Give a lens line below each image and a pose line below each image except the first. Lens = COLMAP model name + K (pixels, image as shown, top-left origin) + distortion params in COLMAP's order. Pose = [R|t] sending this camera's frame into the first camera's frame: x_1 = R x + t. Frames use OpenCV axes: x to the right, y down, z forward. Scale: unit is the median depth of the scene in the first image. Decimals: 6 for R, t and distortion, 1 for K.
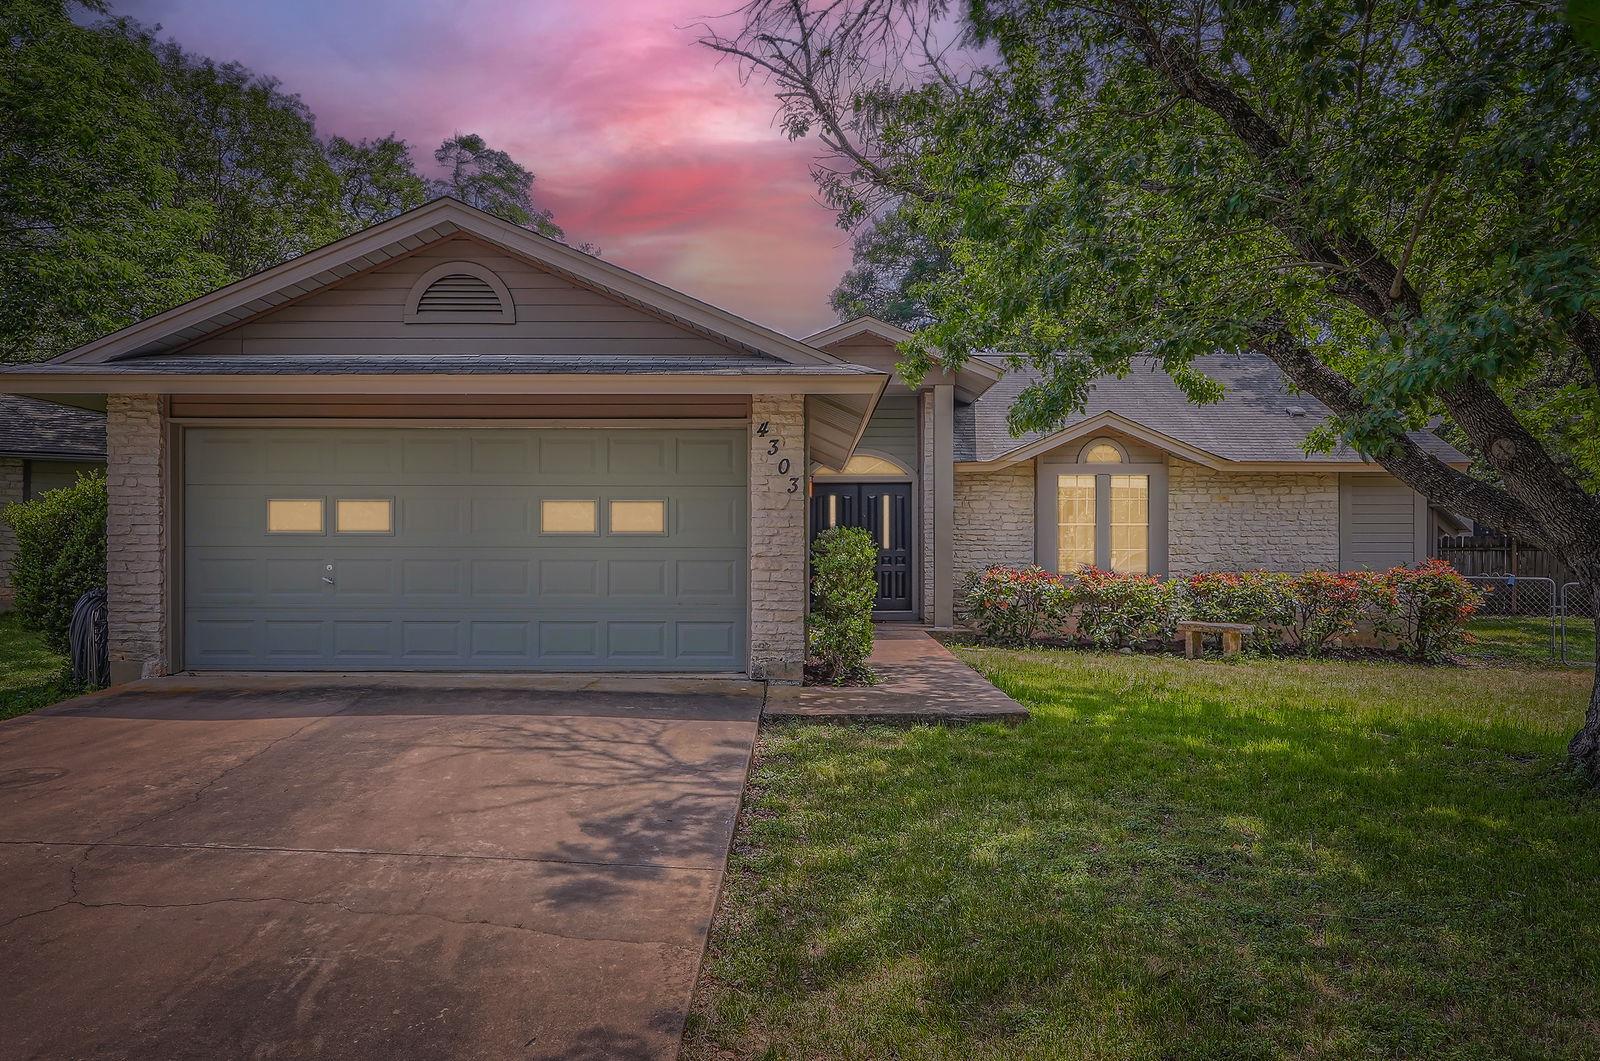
lens RADIAL K [[1080.1, 0, 800.0], [0, 1080.1, 530.5], [0, 0, 1]] dist [0.000882, 0.000290]
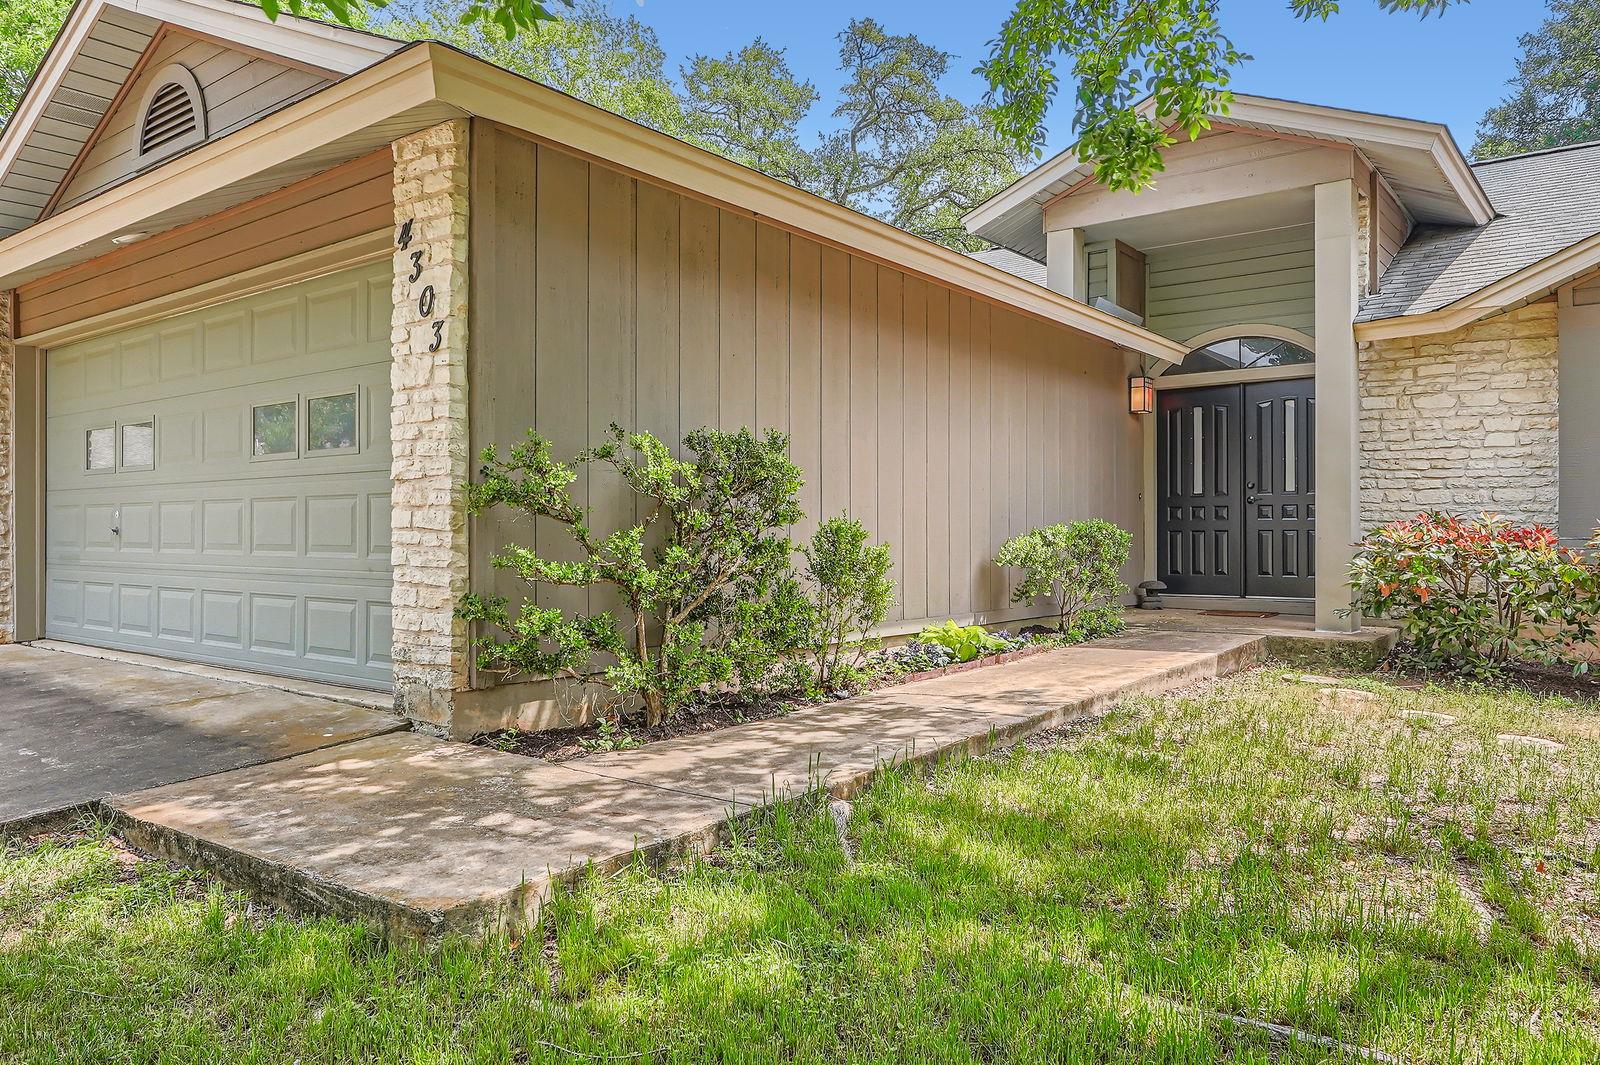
lens RADIAL K [[1080.1, 0, 800.0], [0, 1080.1, 532.5], [0, 0, 1]] dist [0.000882, 0.000290]
pose [[0.794017, 0.000388, -0.607896, 0.243772], [0.017263, 0.999582, 0.023187, 0.022799], [0.607651, -0.028905, 0.793678, 0.395550]]
